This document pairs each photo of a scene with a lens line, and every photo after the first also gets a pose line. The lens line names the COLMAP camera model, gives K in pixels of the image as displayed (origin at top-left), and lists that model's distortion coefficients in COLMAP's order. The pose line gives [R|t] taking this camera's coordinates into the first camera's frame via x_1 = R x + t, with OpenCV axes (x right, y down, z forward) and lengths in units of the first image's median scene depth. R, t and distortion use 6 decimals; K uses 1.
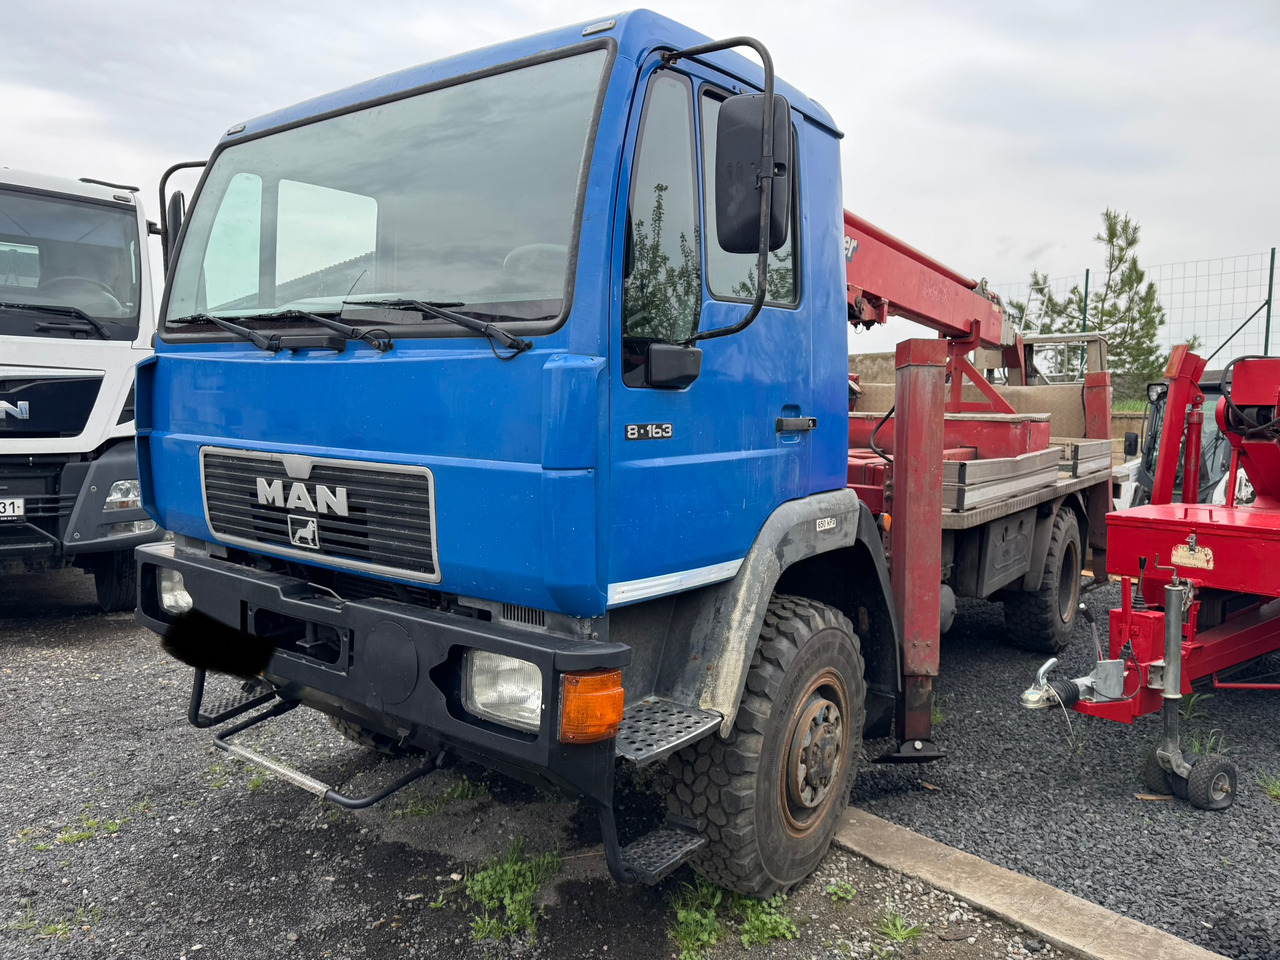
lens RADIAL K [[885.1, 0, 642.3], [0, 885.1, 459.4], [0, 0, 1]] dist [0.063840, 0.000637]
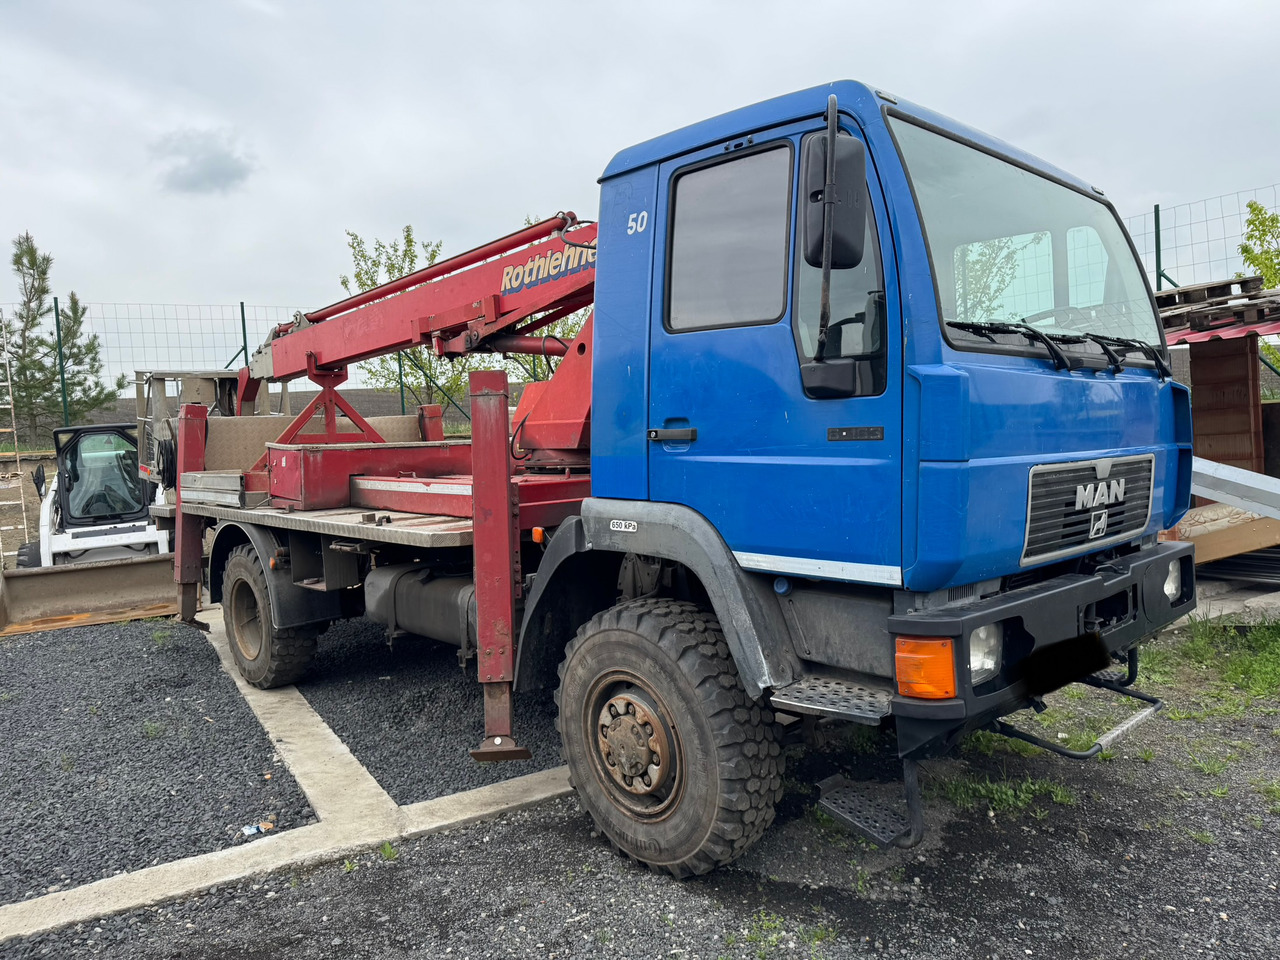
lens RADIAL K [[898.8, 0, 640.0], [0, 898.8, 480.0], [0, 0, 1]] dist [0.084706, -0.001594]
pose [[0.169597, -0.079437, 0.982307, -1.551004], [0.103841, 0.992638, 0.062344, -0.105807], [-0.980028, 0.091430, 0.176597, 1.288000]]
